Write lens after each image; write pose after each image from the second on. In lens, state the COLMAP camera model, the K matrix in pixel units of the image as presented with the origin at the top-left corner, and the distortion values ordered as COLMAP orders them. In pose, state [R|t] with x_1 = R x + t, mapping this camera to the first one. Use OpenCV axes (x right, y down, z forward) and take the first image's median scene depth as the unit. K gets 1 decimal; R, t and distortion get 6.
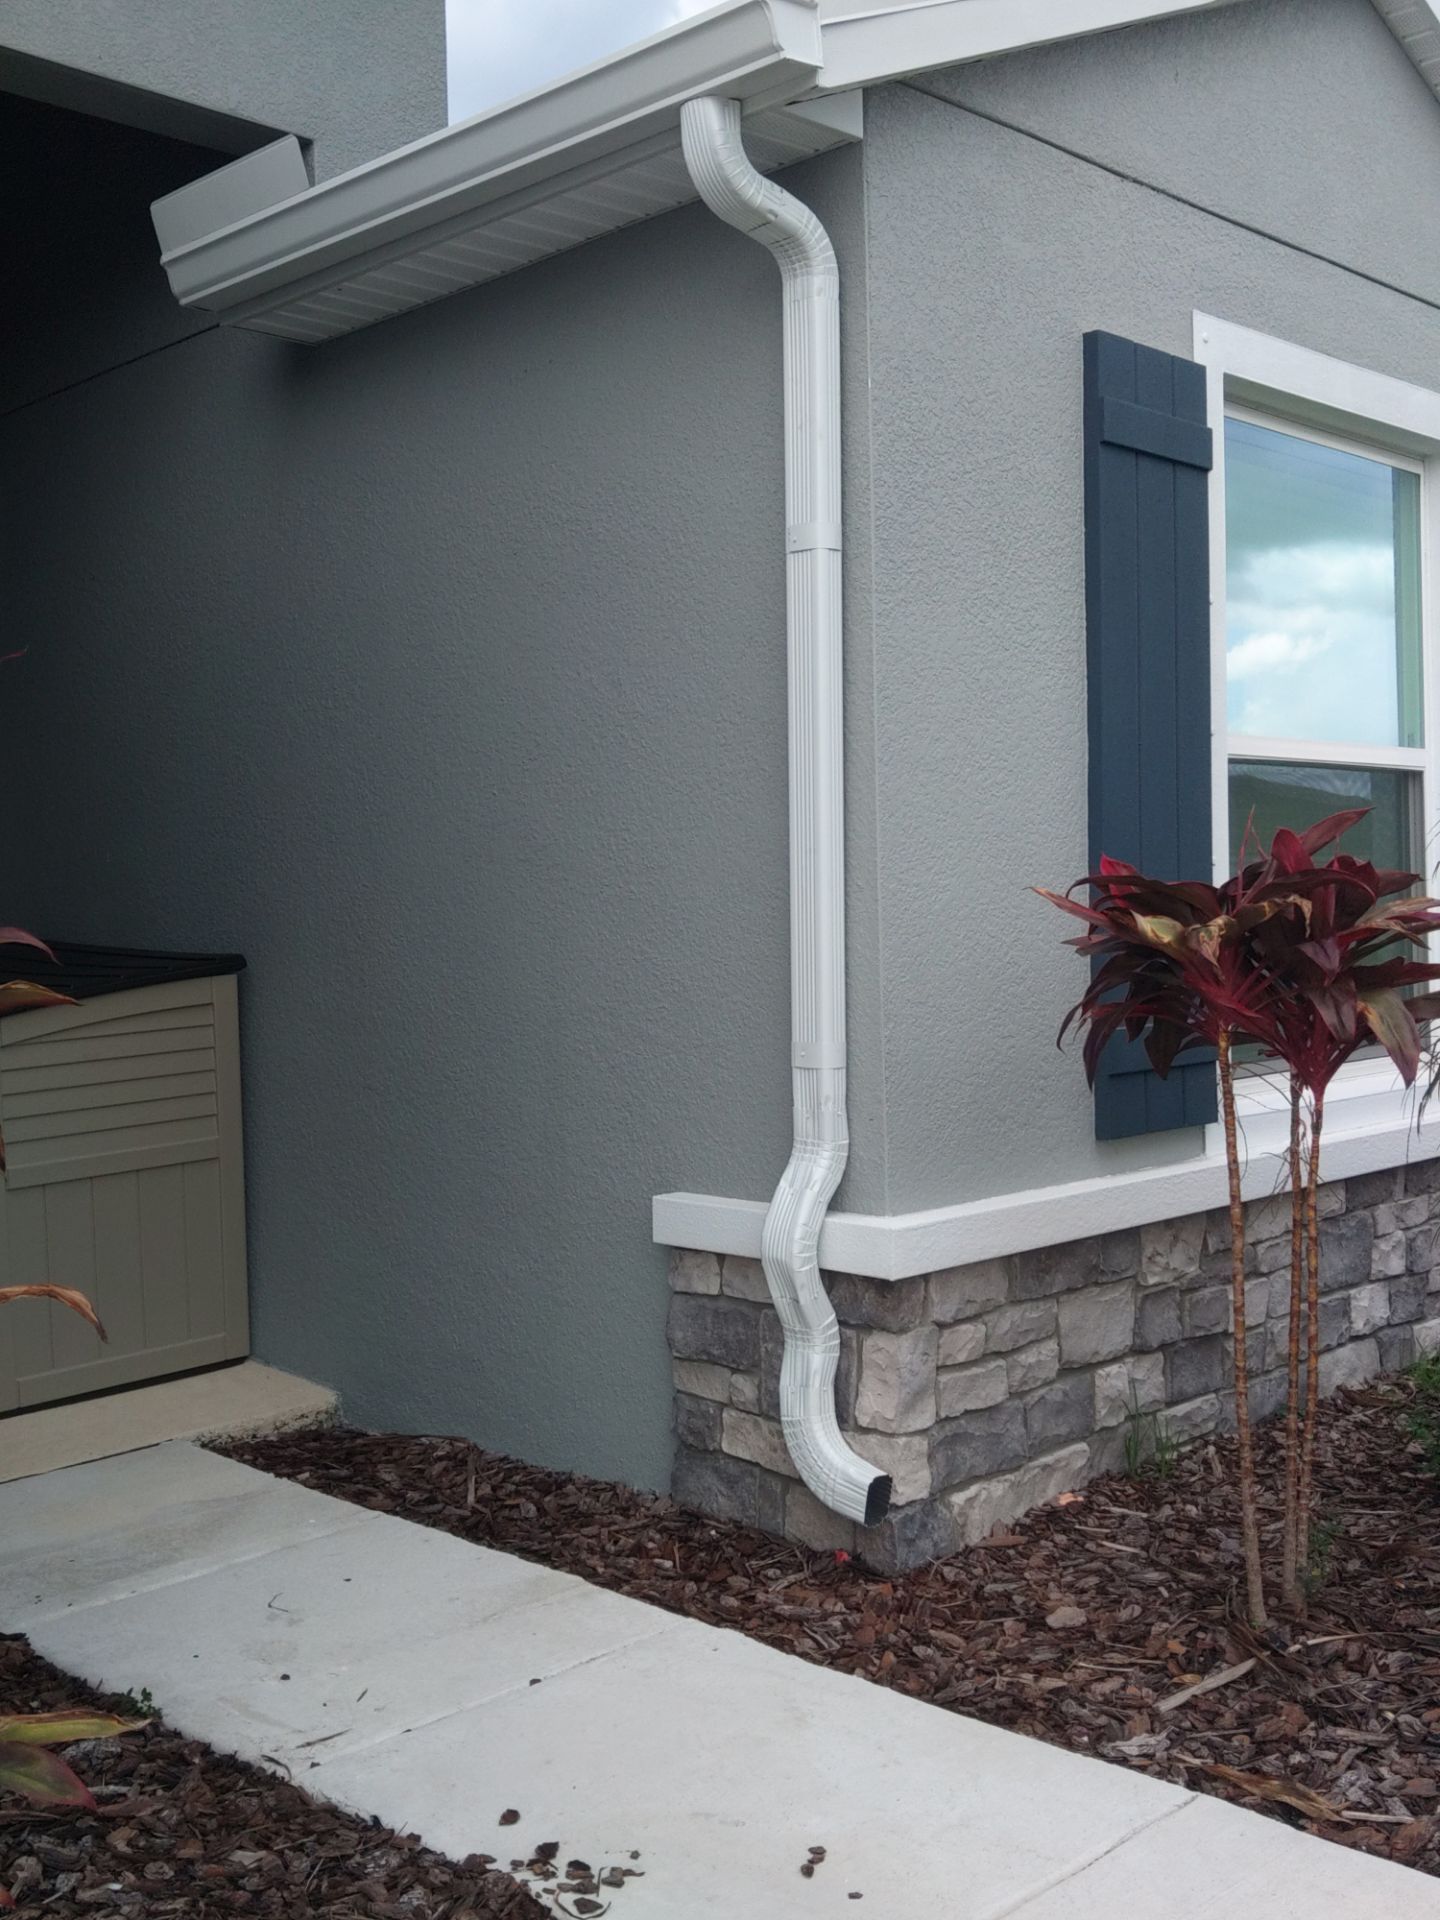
lens RADIAL K [[2037.2, 0, 720.0], [0, 2037.2, 960.0], [0, 0, 1]] dist [0.006810, -0.047015]
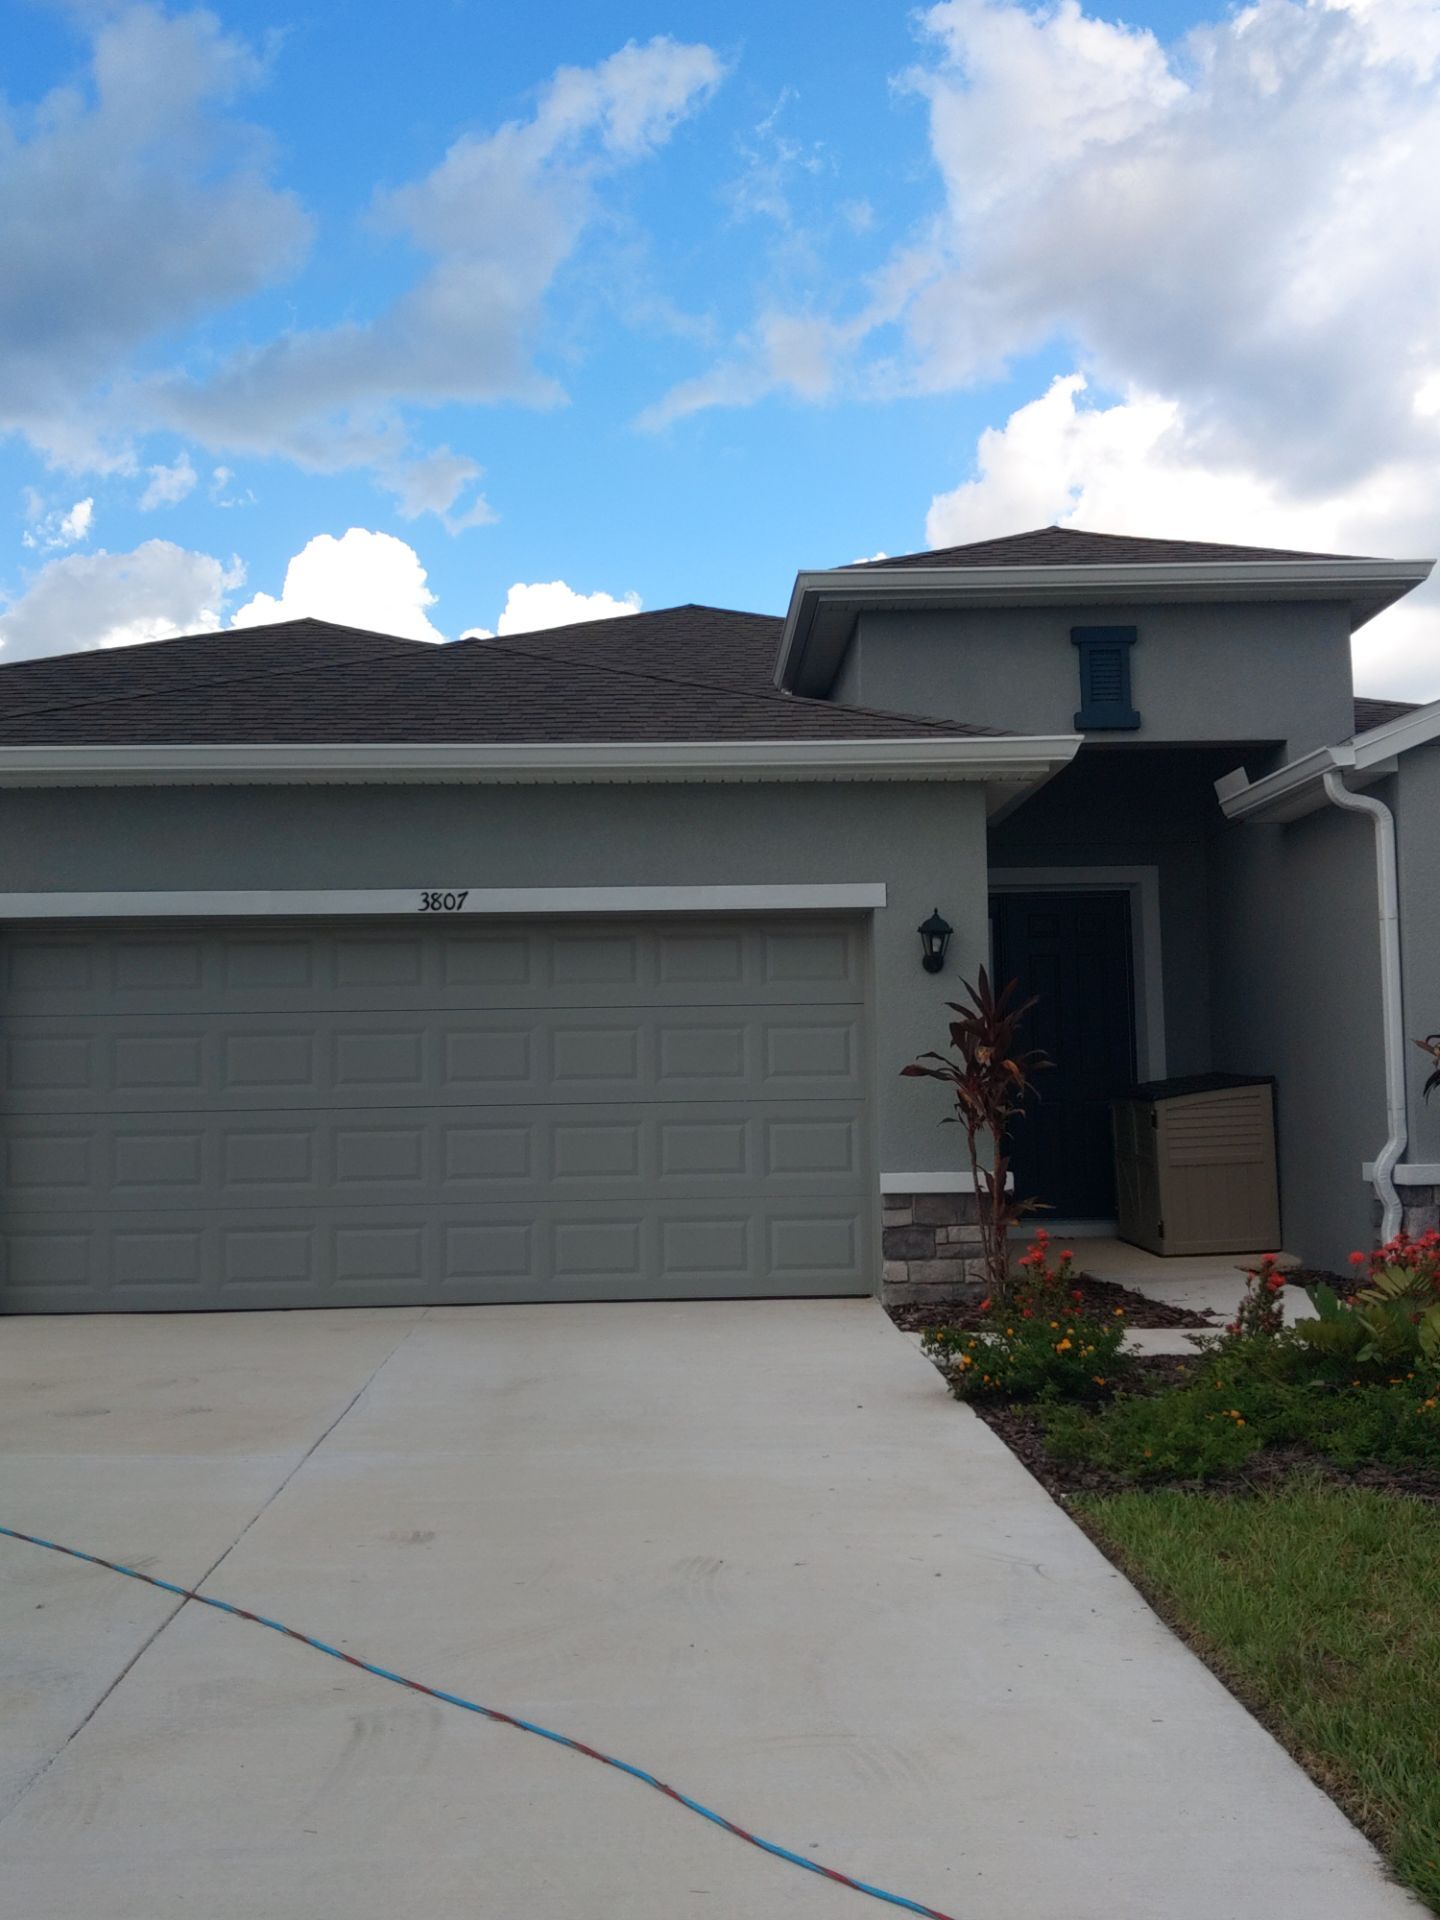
lens RADIAL K [[2037.2, 0, 720.0], [0, 2037.2, 960.0], [0, 0, 1]] dist [0.006810, -0.047015]
pose [[0.729508, -0.044387, -0.682530, 1.203897], [-0.013434, 0.996770, -0.079182, 0.078829], [0.683840, 0.066933, 0.726555, -1.530647]]
